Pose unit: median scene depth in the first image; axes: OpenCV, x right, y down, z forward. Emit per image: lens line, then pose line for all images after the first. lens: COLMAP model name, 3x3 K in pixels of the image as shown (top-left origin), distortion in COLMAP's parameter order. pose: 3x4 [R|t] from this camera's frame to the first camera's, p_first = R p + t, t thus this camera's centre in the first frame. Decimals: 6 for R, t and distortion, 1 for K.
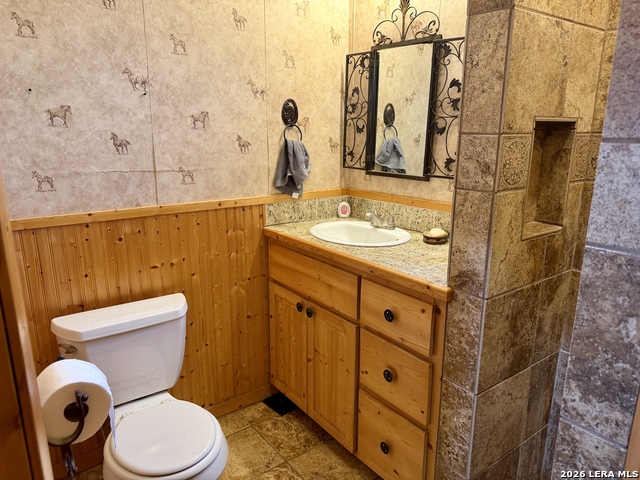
lens RADIAL K [[451.3, 0, 319.1], [0, 451.3, 241.3], [0, 0, 1]] dist [0.080400, -0.106231]
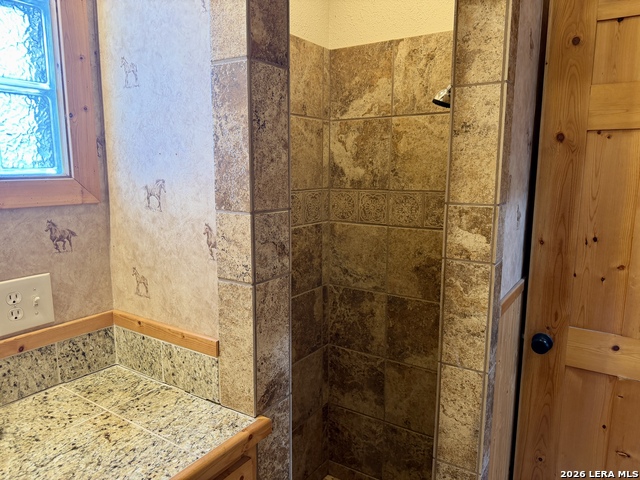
lens RADIAL K [[451.3, 0, 319.1], [0, 451.3, 241.3], [0, 0, 1]] dist [0.080400, -0.106231]
pose [[-0.323846, -0.164444, 0.931709, -0.430328], [0.222100, 0.944046, 0.243819, -0.361354], [-0.919671, 0.285893, -0.269203, 1.156036]]
